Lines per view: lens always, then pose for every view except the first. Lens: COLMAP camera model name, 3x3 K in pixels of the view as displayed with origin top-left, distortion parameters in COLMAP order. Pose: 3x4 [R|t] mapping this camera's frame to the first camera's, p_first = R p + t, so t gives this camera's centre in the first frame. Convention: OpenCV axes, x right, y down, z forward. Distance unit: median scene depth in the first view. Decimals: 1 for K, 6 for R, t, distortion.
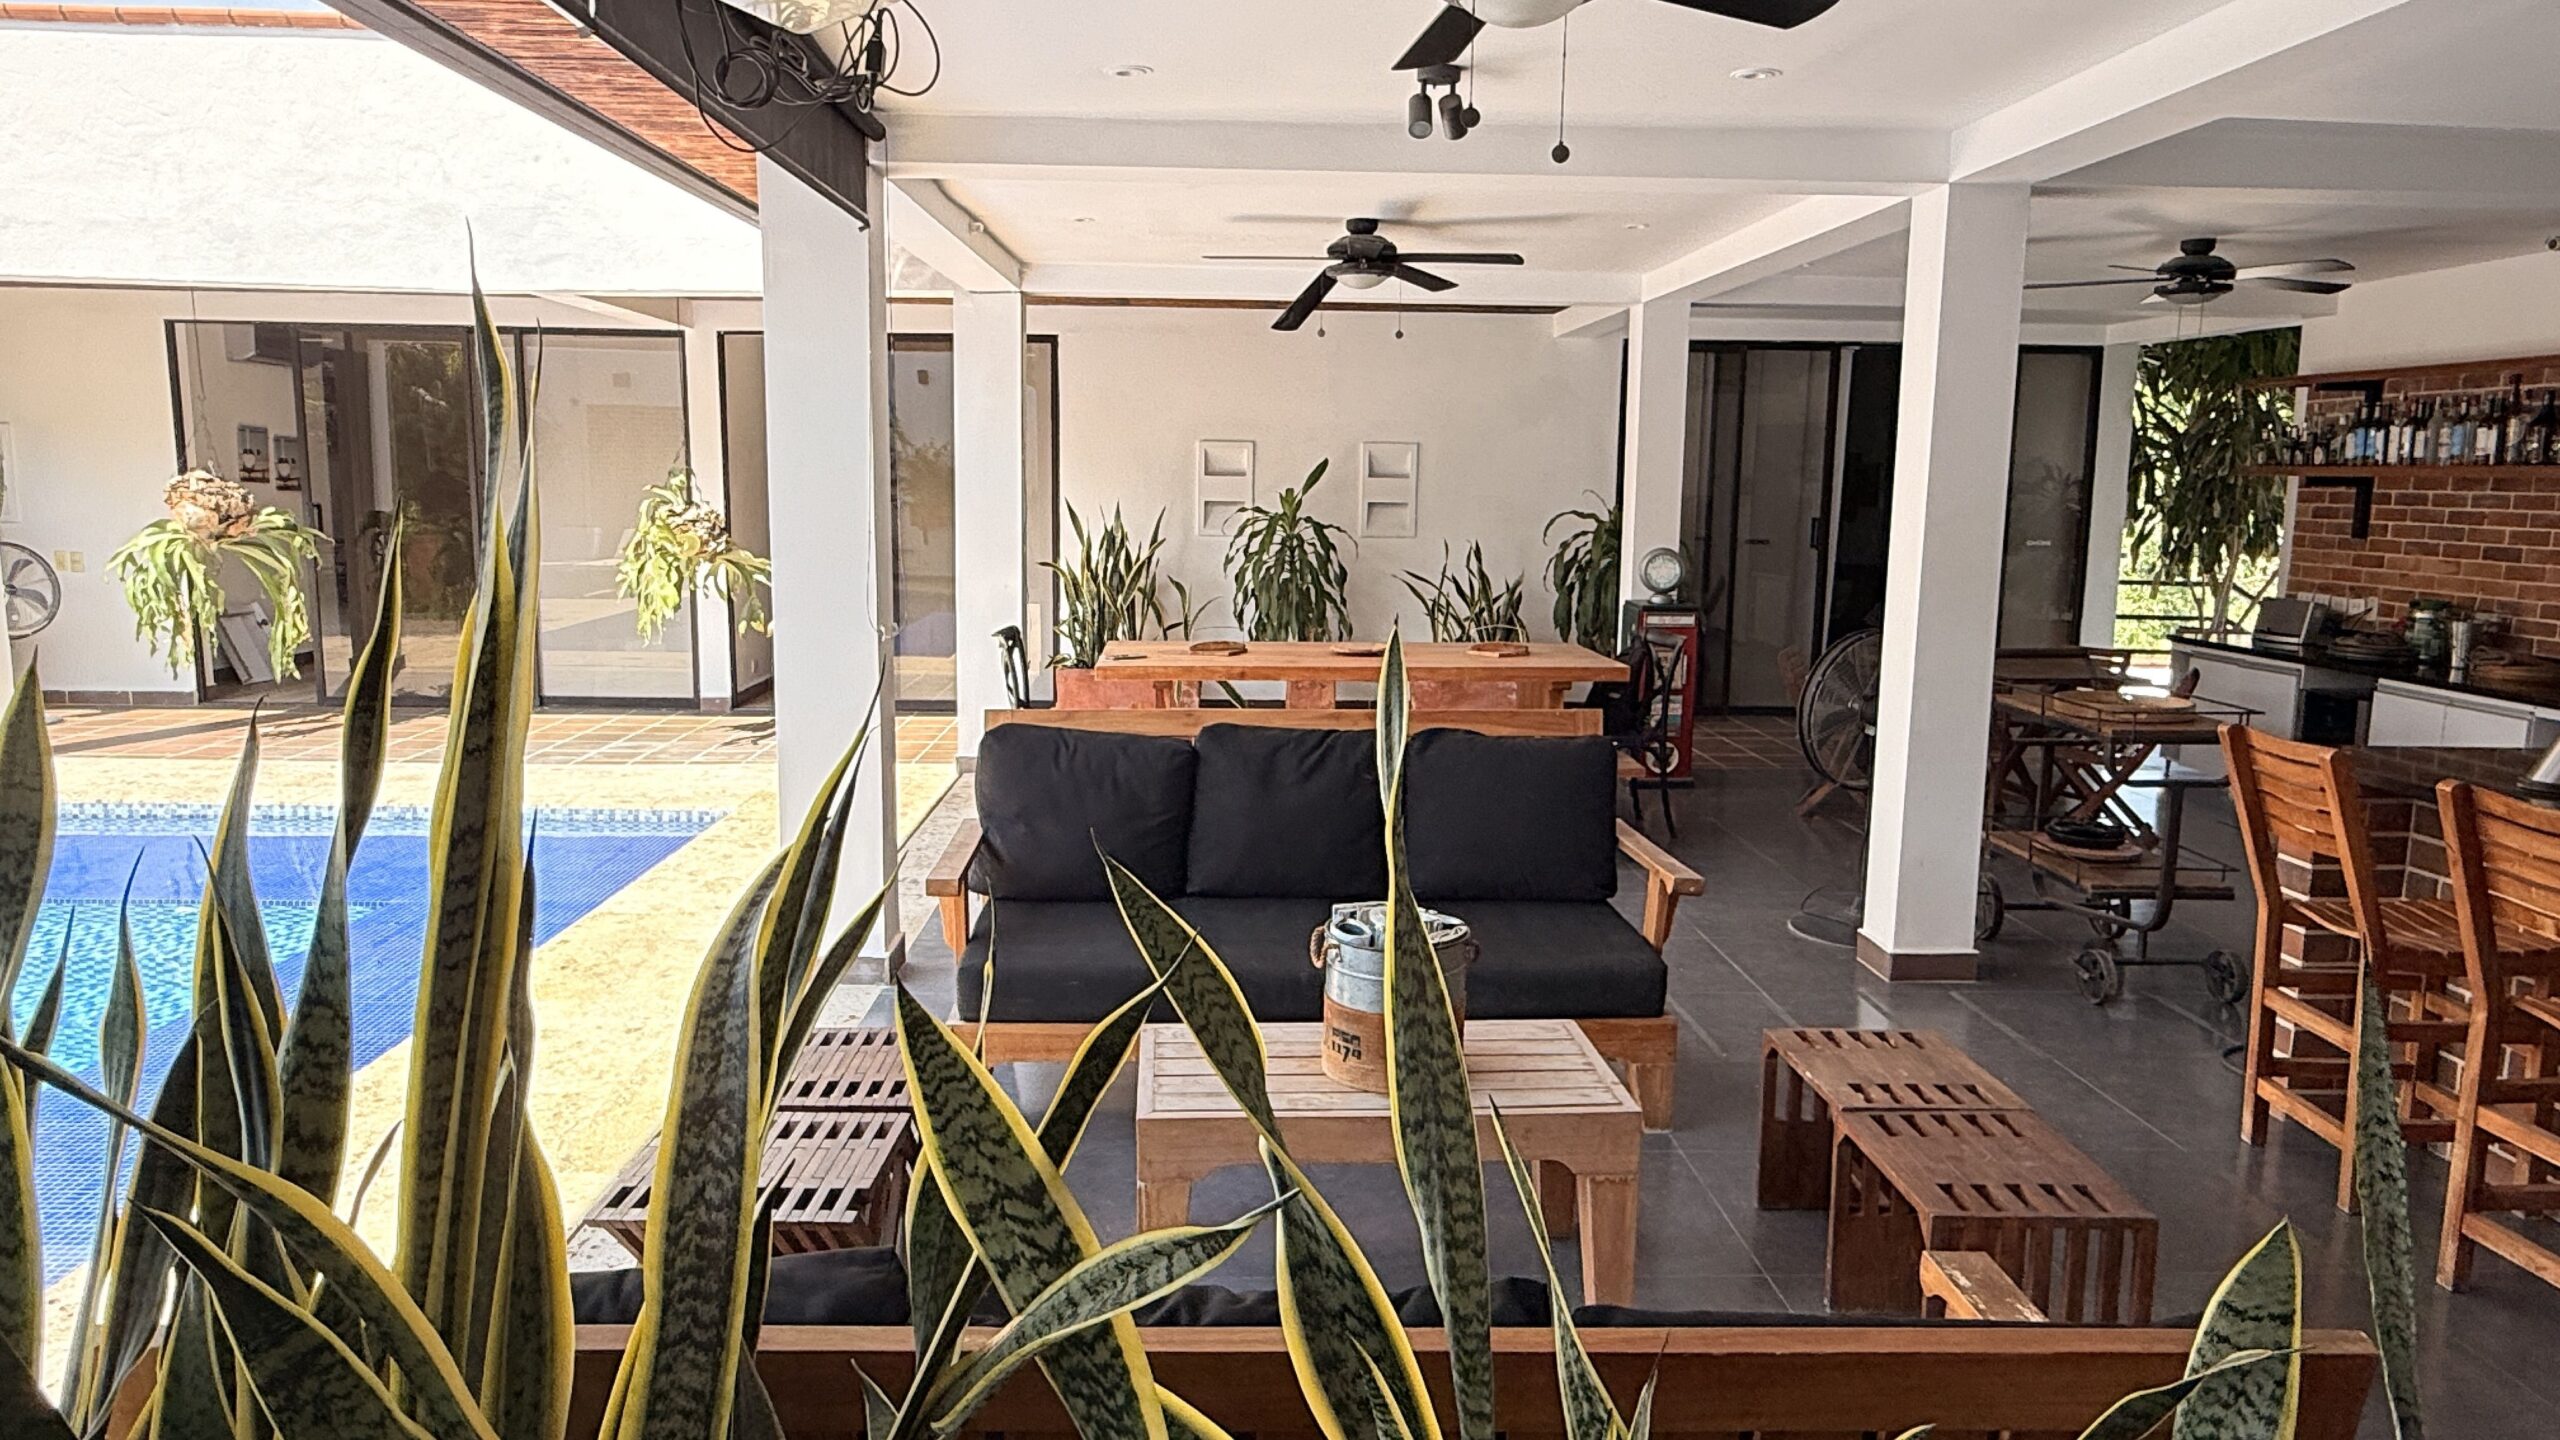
lens RADIAL K [[1632.5, 0, 1262.7], [0, 1632.5, 722.7], [0, 0, 1]] dist [0.000447, -0.000078]
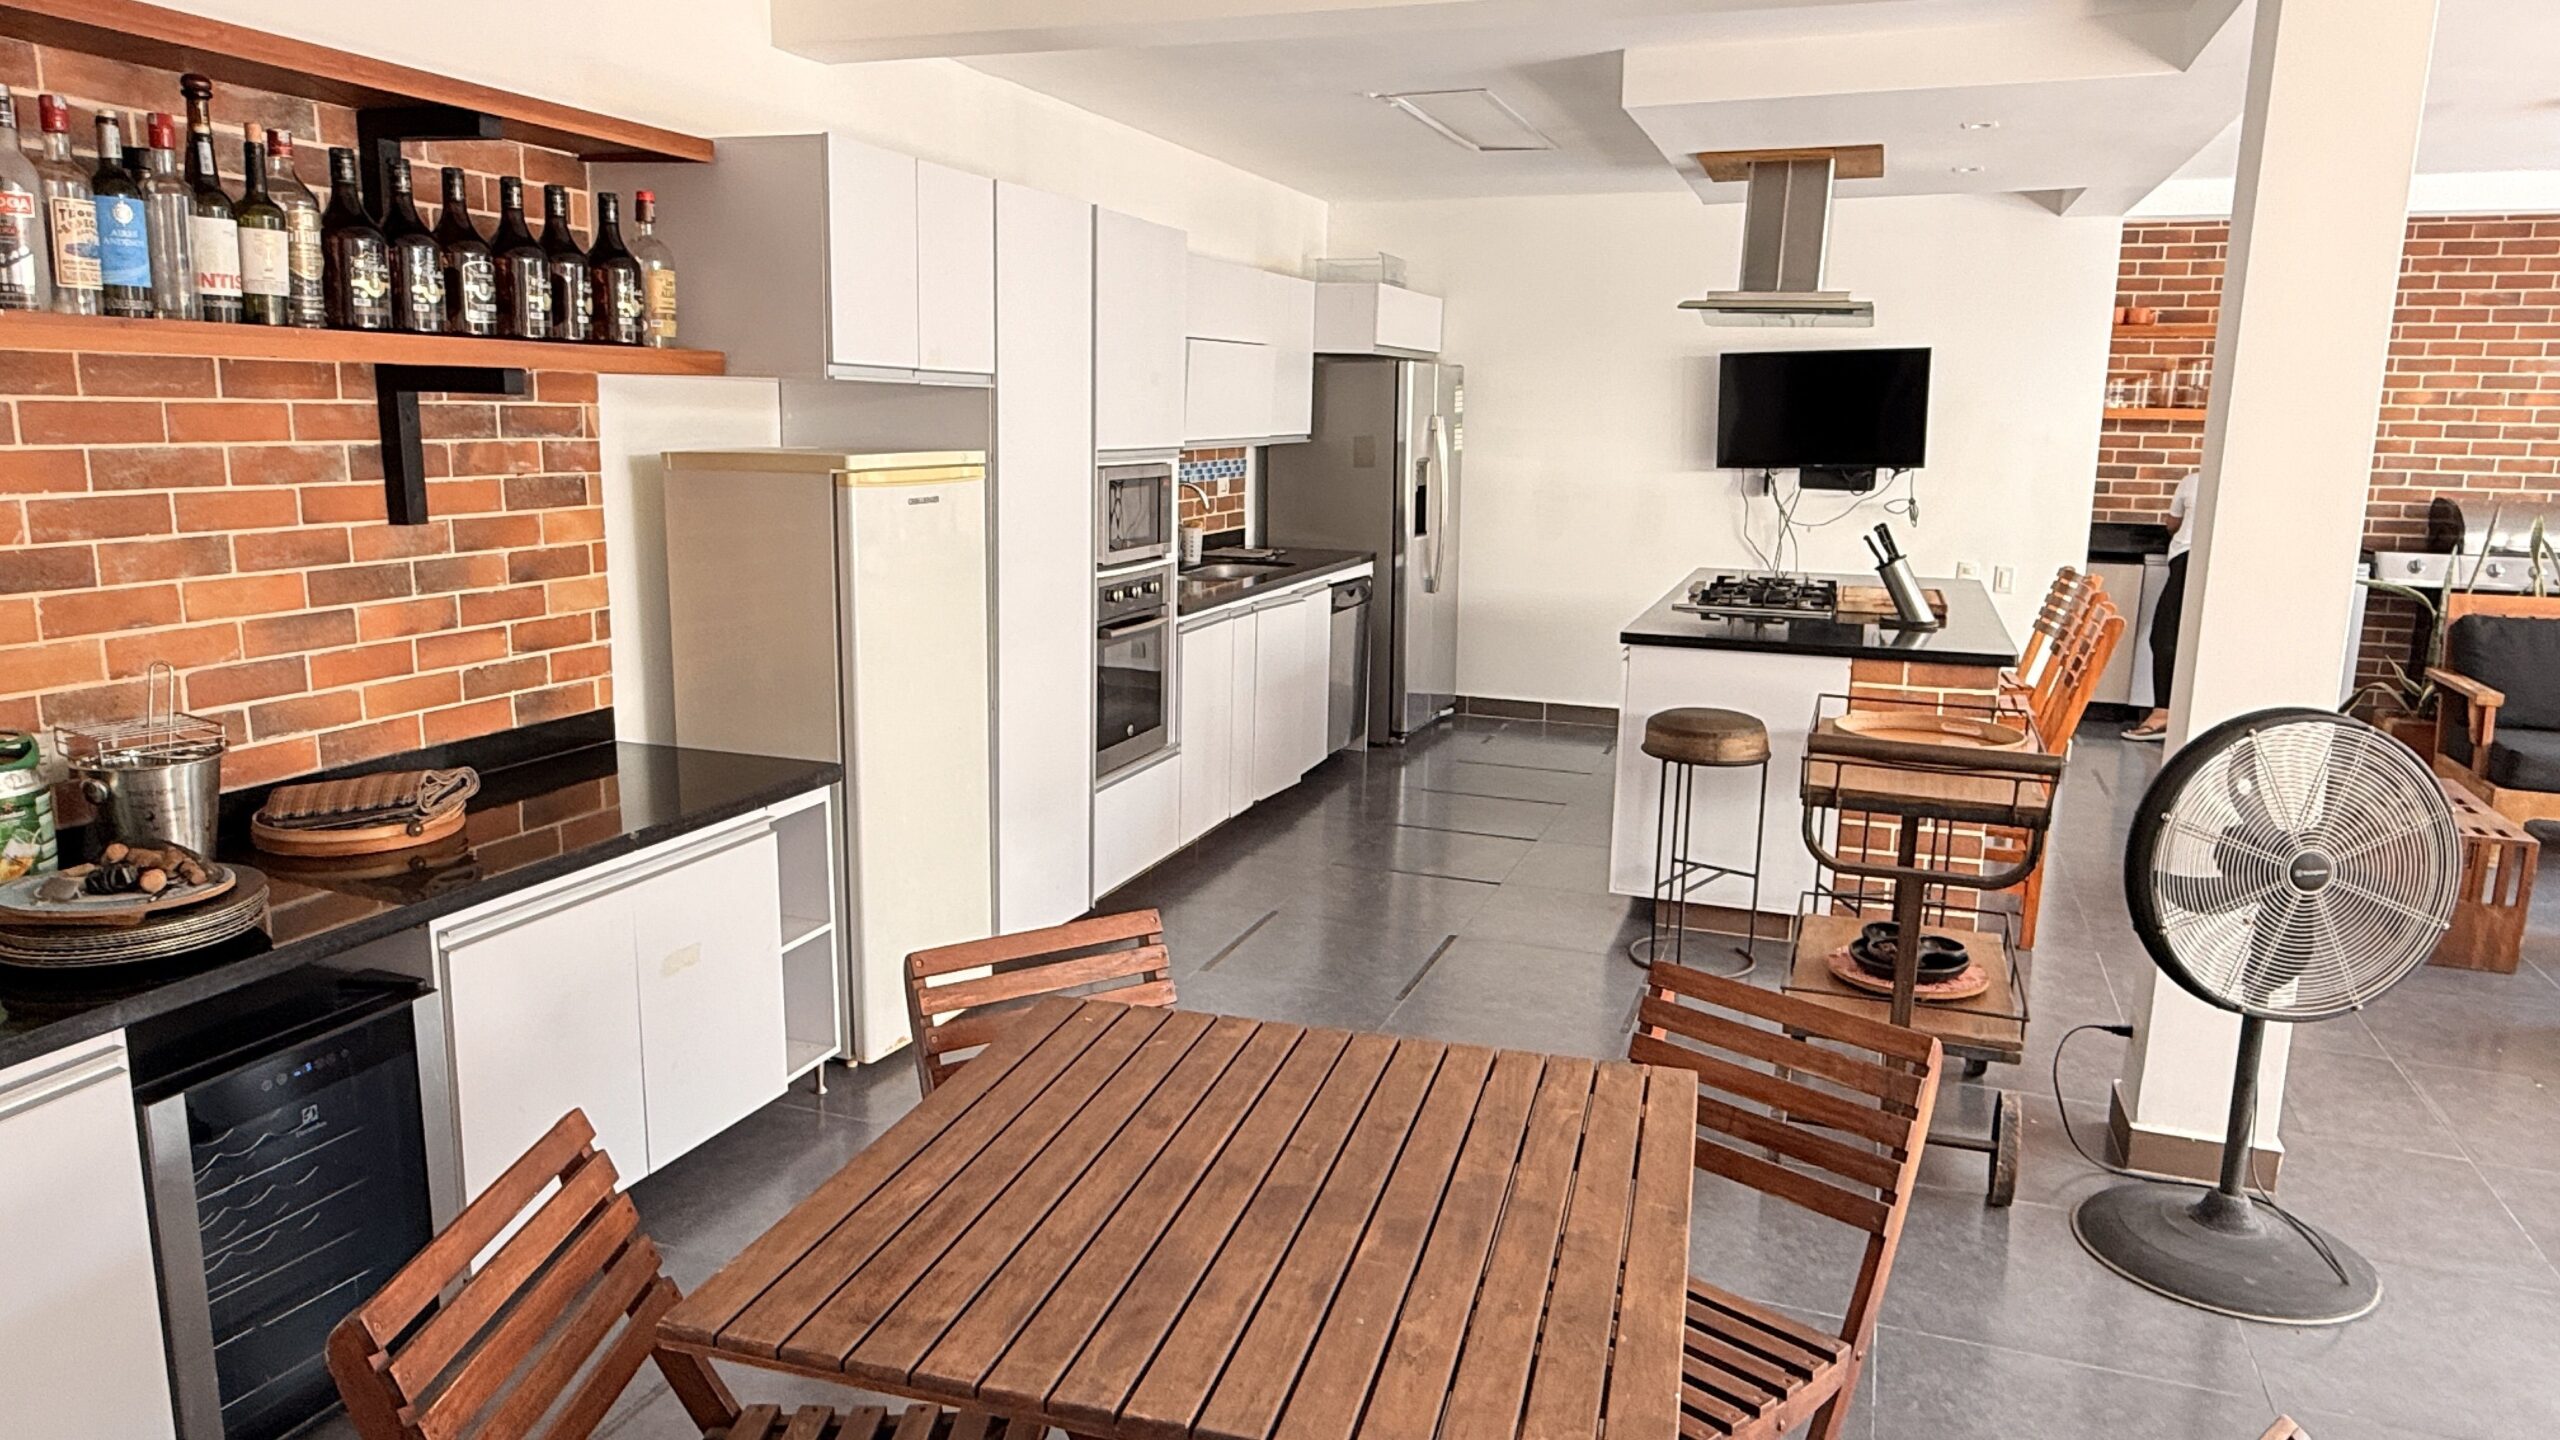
lens RADIAL K [[1632.5, 0, 1256.4], [0, 1632.5, 713.4], [0, 0, 1]] dist [0.000447, -0.000078]
pose [[-0.923791, -0.098928, 0.369896, 0.341855], [0.028796, 0.945361, 0.324751, -0.161618], [-0.381812, 0.310653, -0.870468, 1.087905]]
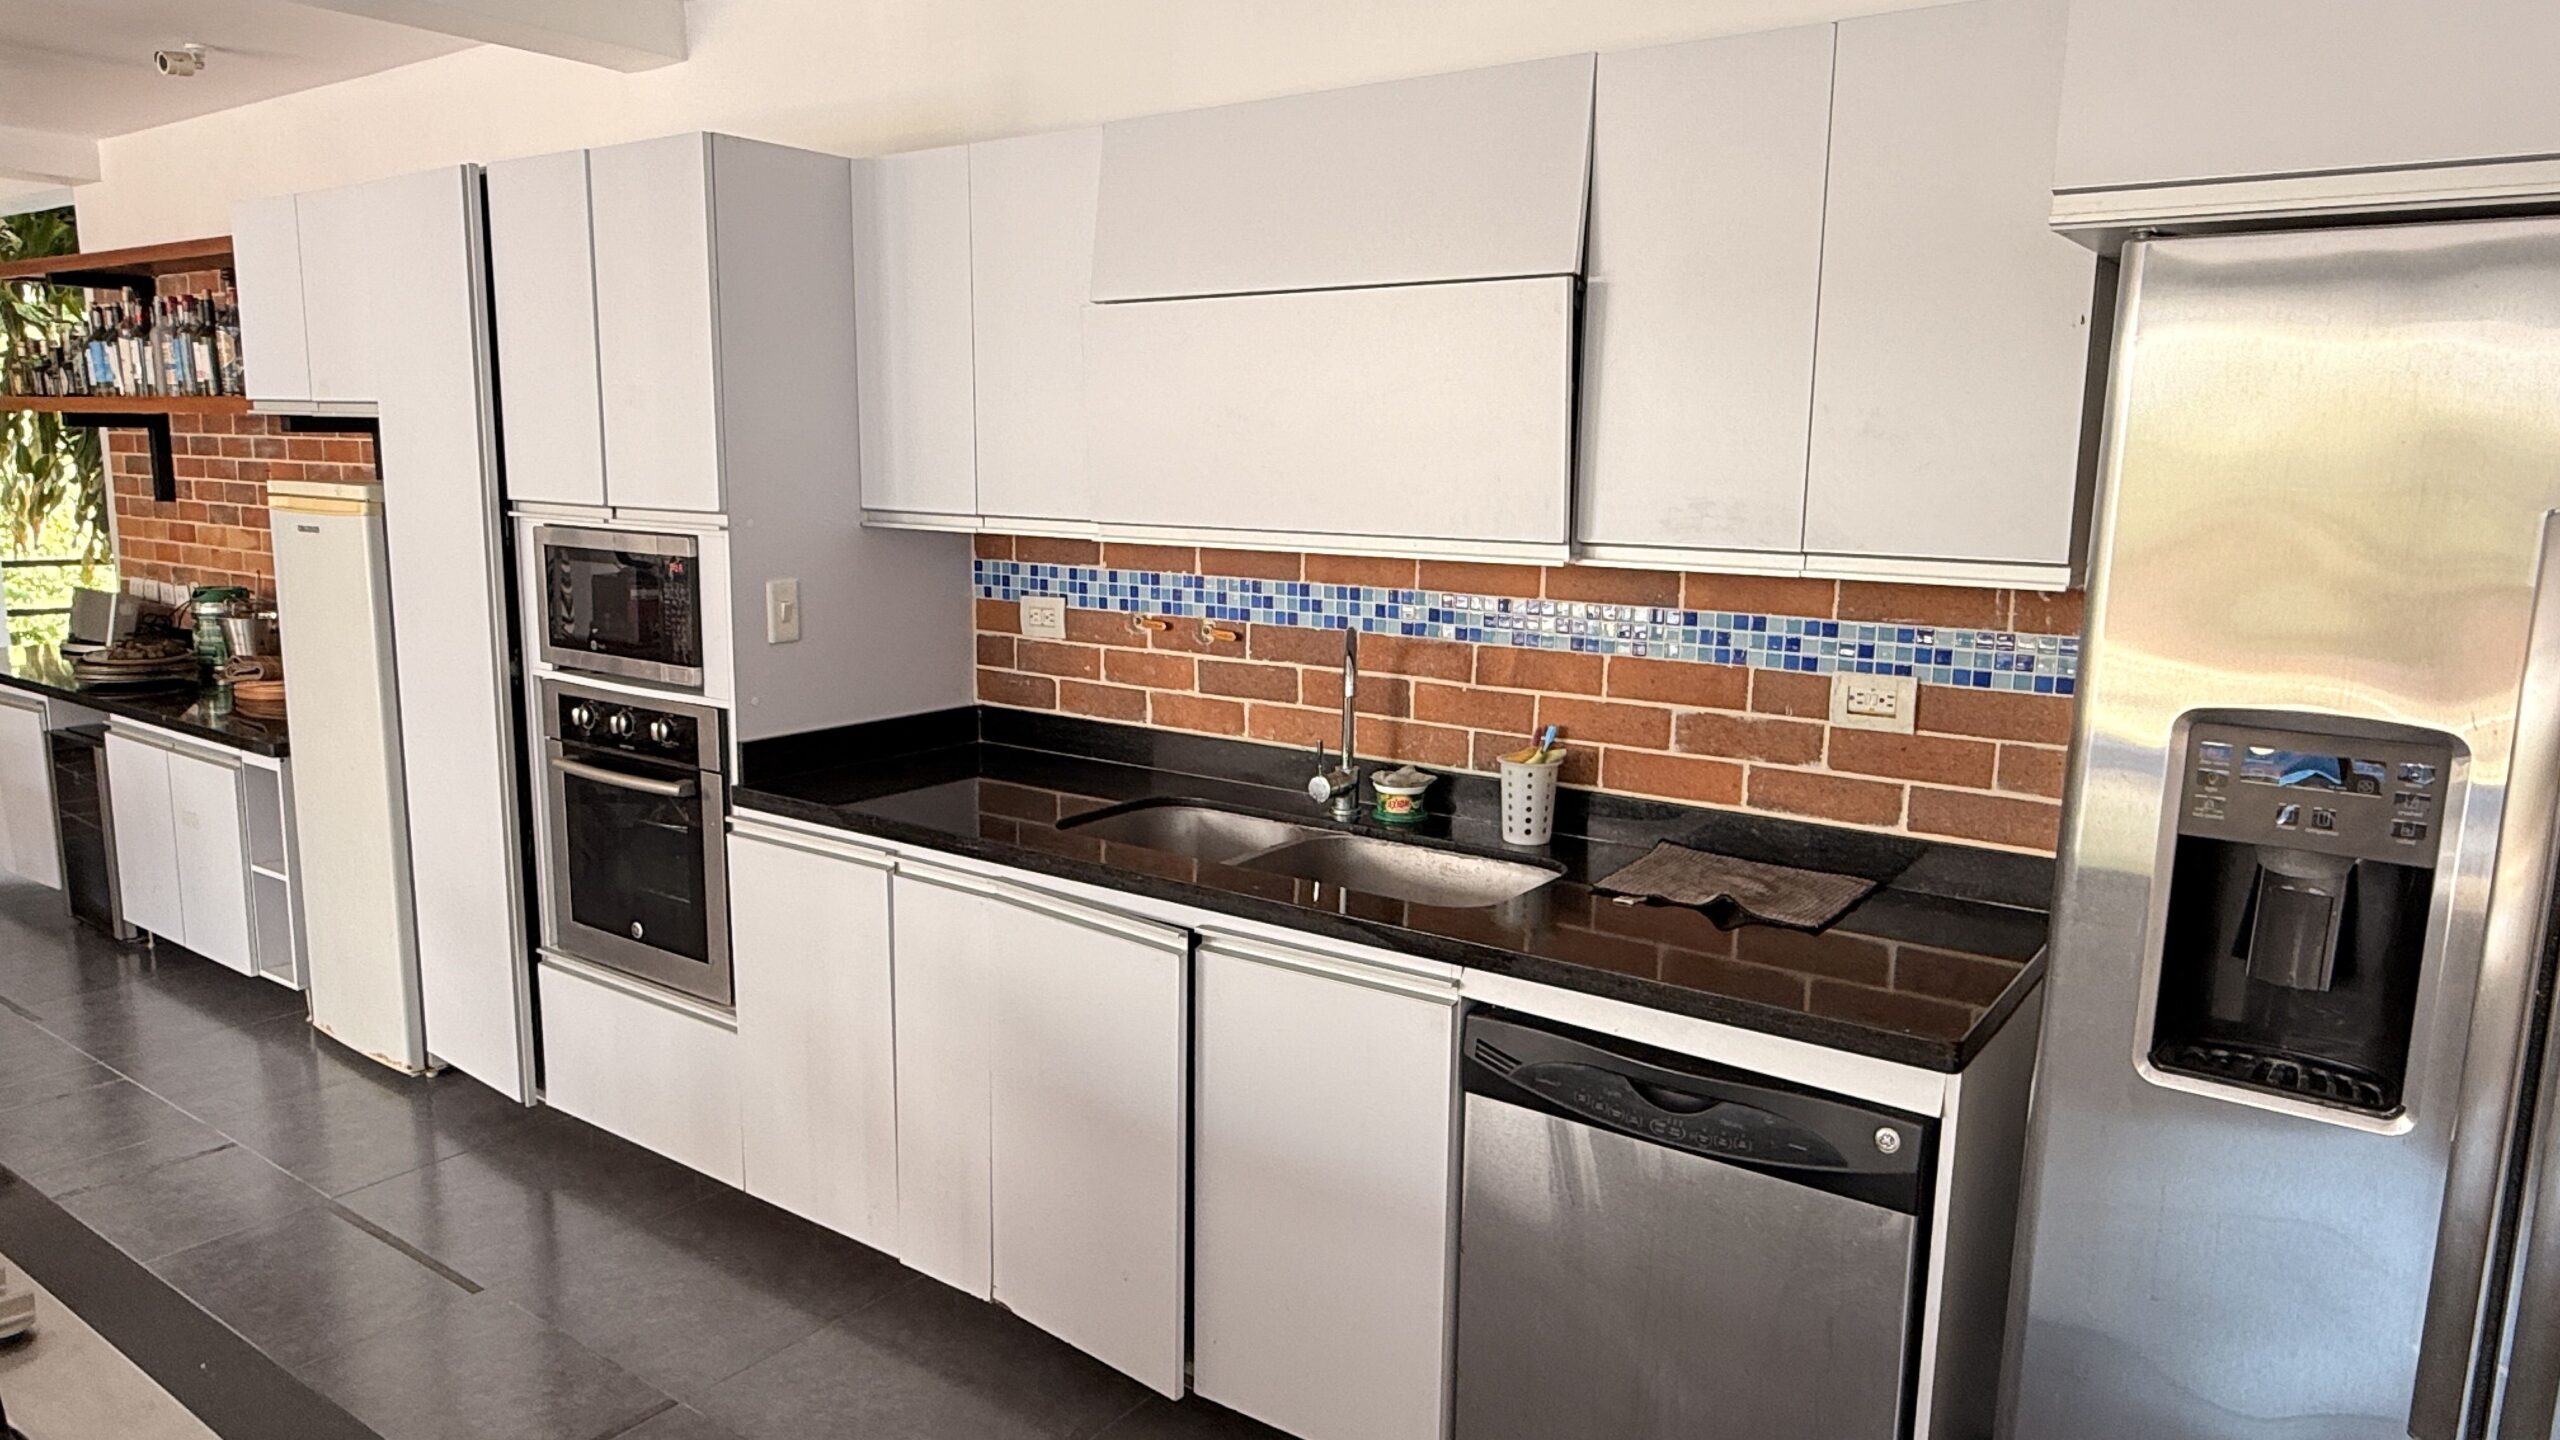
lens RADIAL K [[1632.5, 0, 1267.3], [0, 1632.5, 730.7], [0, 0, 1]] dist [0.000447, -0.000078]
pose [[0.610700, -0.134502, 0.780355, 0.398340], [0.108508, 0.990387, 0.085786, -0.022745], [-0.784392, 0.032285, 0.619424, 0.185957]]
